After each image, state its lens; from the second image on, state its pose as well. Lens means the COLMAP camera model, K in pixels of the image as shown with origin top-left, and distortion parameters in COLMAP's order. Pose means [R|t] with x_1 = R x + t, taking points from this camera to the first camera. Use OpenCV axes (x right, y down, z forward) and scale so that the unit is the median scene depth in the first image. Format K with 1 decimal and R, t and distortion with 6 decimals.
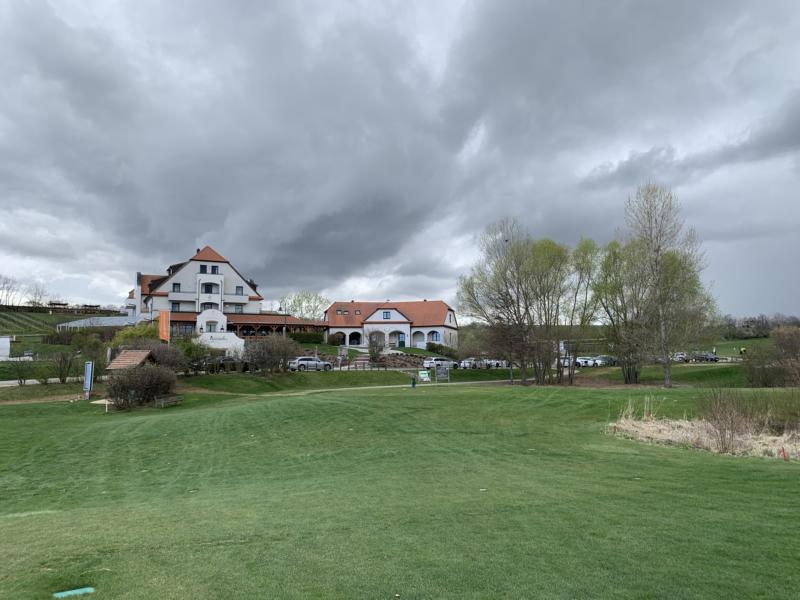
lens RADIAL K [[610.3, 0, 400.3], [0, 610.3, 299.9], [0, 0, 1]] dist [-0.000161, -0.000149]
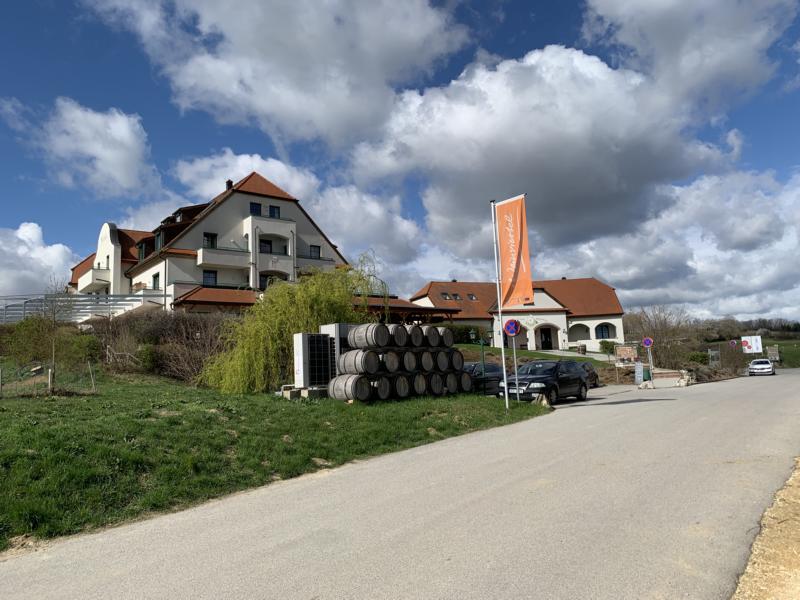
lens RADIAL K [[610.3, 0, 399.7], [0, 610.3, 302.1], [0, 0, 1]] dist [-0.000161, -0.000149]
pose [[0.990265, -0.002664, 0.139170, -0.243210], [0.003445, 0.999980, -0.005371, 0.030751], [-0.139153, 0.005798, 0.990254, 0.400945]]
